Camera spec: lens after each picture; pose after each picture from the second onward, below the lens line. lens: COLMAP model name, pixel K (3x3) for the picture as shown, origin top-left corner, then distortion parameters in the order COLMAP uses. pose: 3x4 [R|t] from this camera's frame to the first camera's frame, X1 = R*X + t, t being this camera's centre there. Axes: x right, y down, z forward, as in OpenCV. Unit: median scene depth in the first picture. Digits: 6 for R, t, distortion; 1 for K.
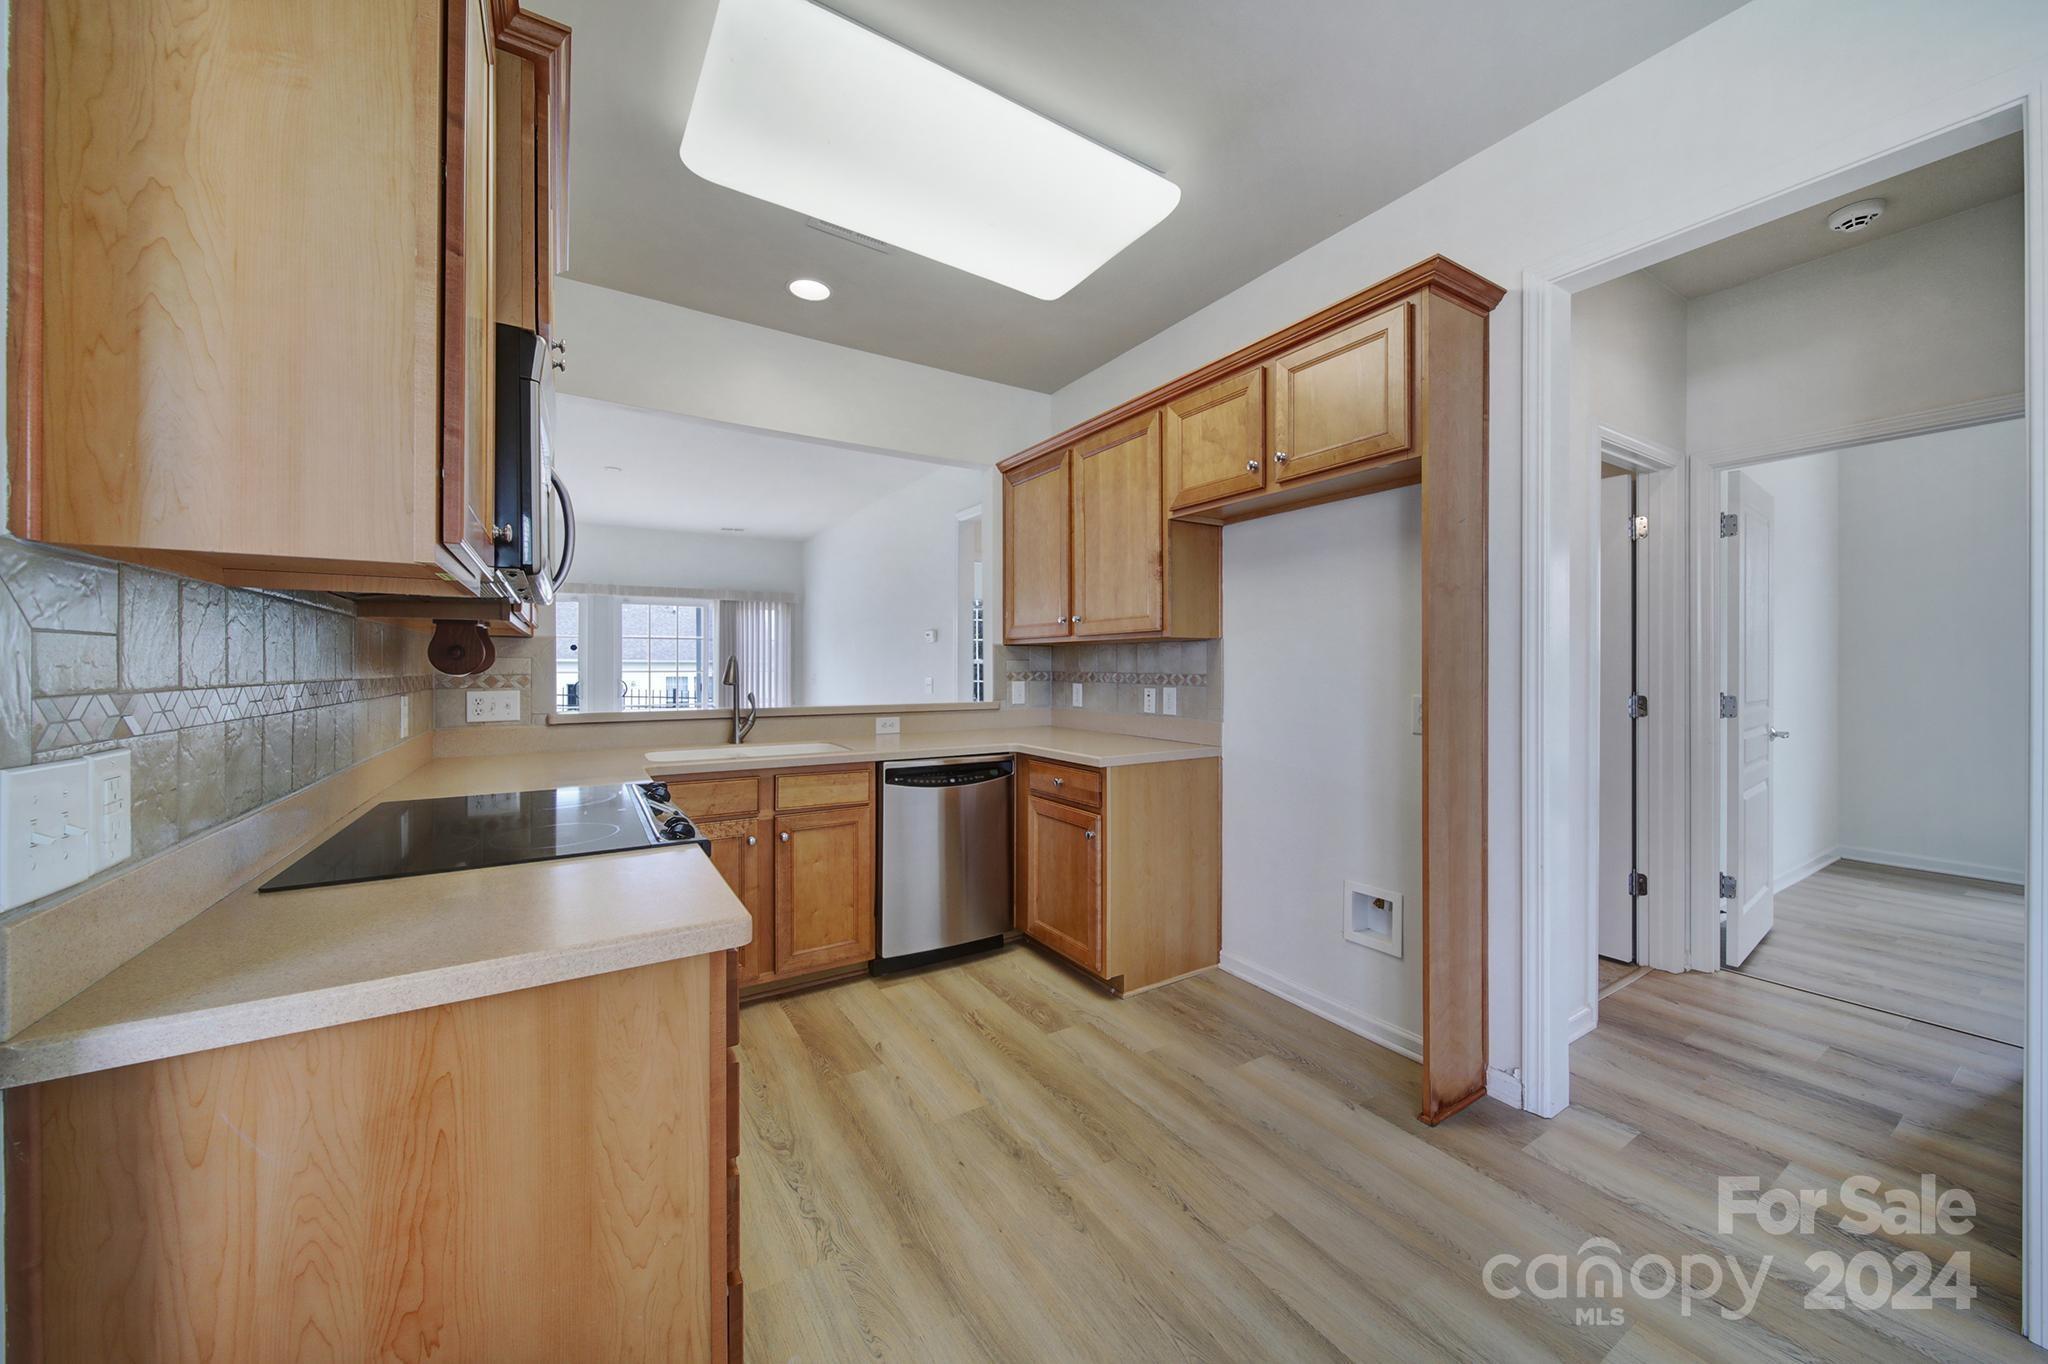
lens RADIAL K [[728.9, 0, 1011.0], [0, 728.9, 670.9], [0, 0, 1]] dist [0.001223, 0.000006]
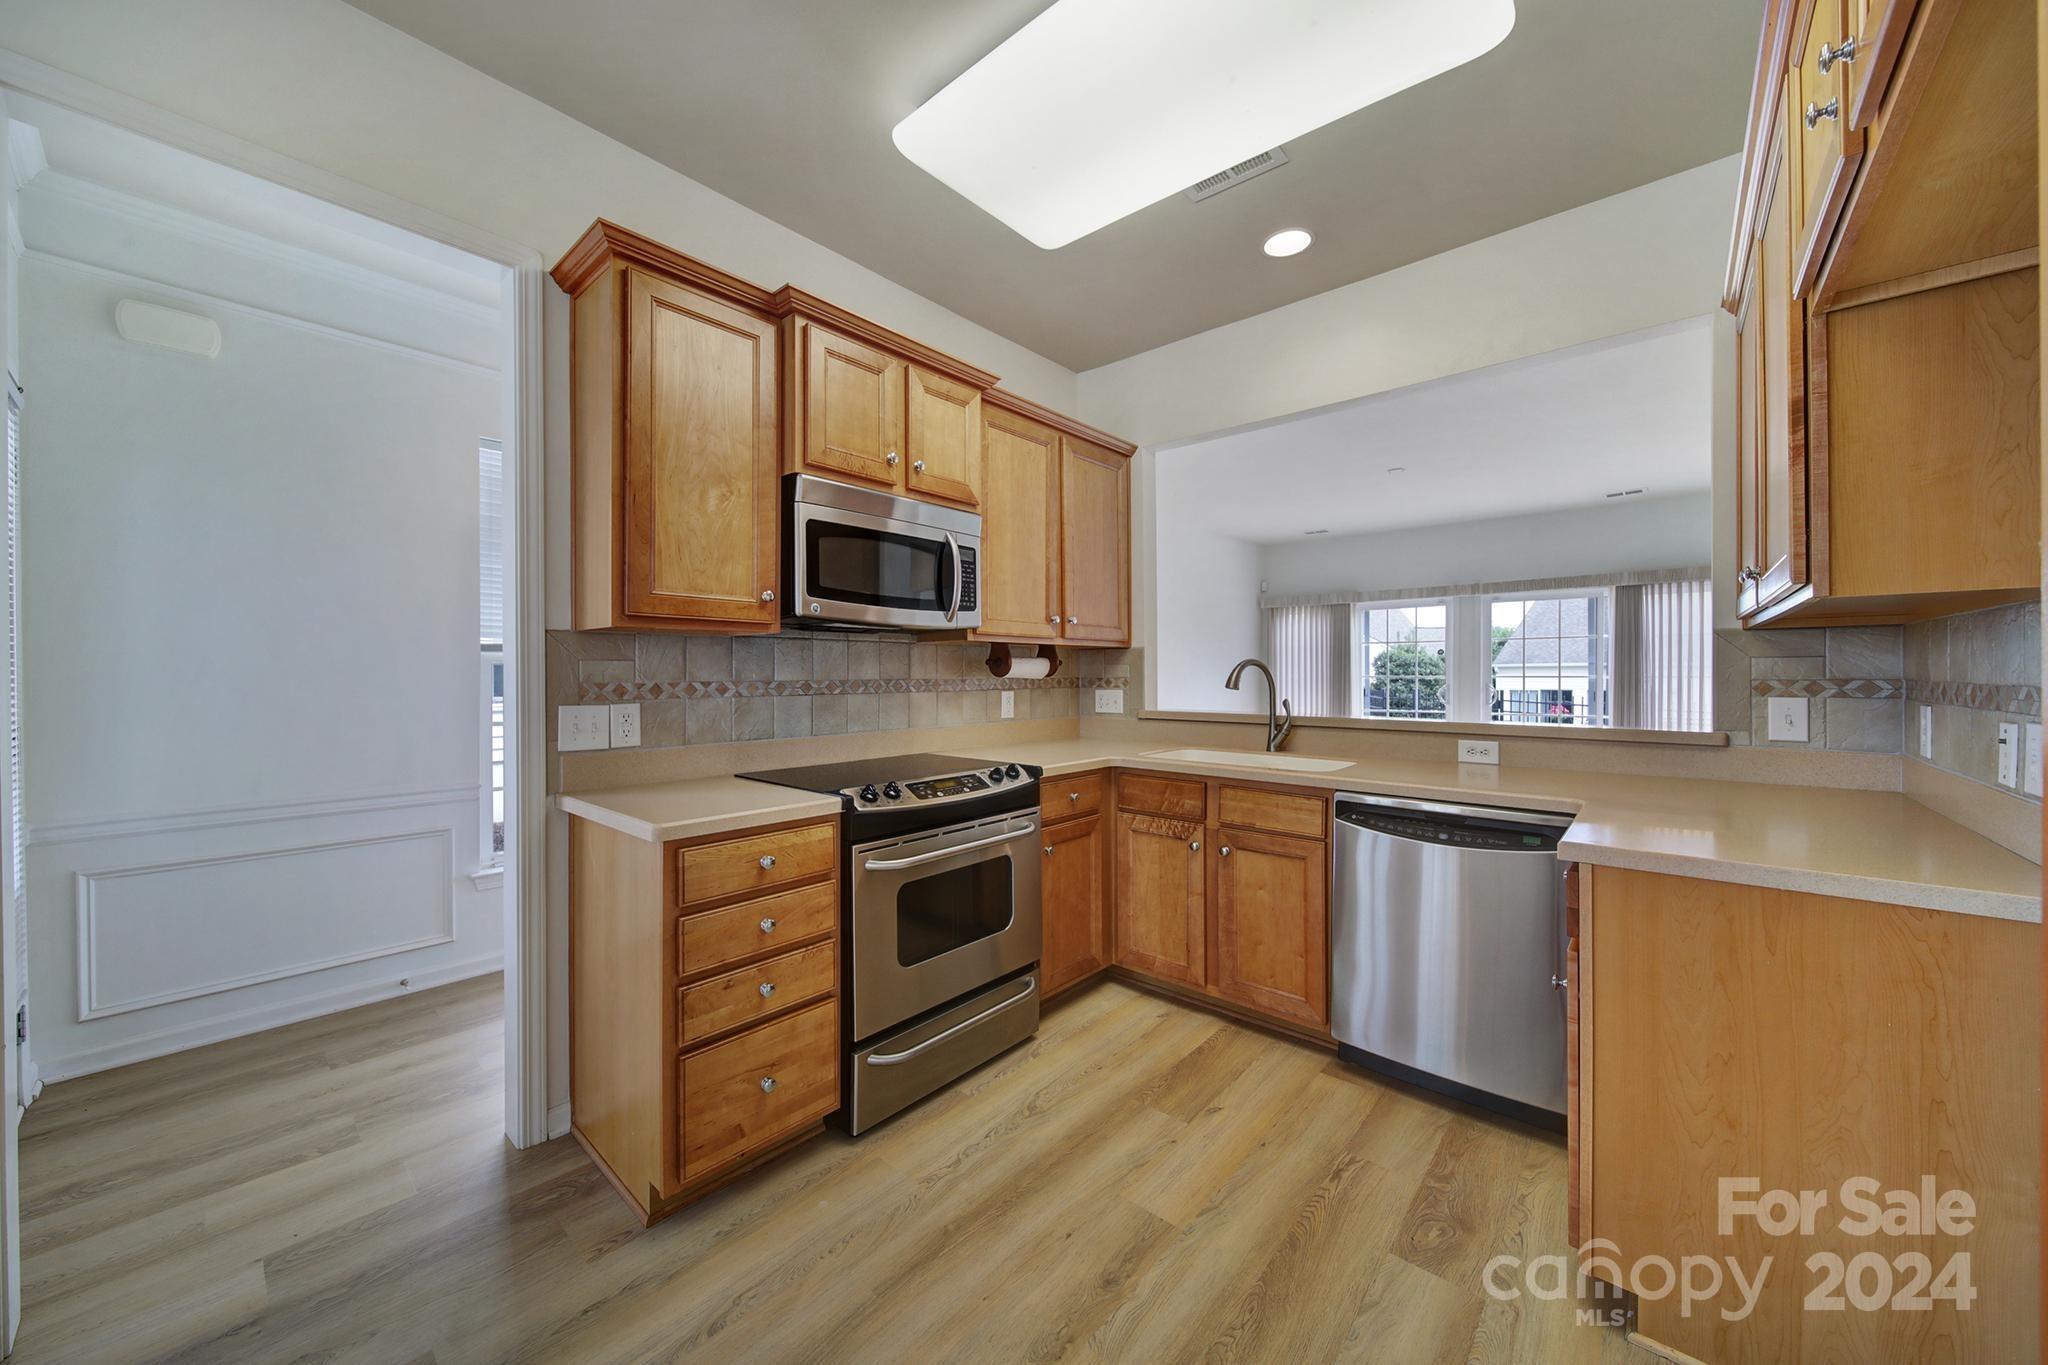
lens RADIAL K [[728.9, 0, 1012.3], [0, 728.9, 675.1], [0, 0, 1]] dist [0.001223, 0.000006]
pose [[0.288351, 0.002684, -0.957521, 0.484853], [-0.003734, 0.999992, 0.001679, -0.000813], [0.957518, 0.003091, 0.288358, 0.438095]]
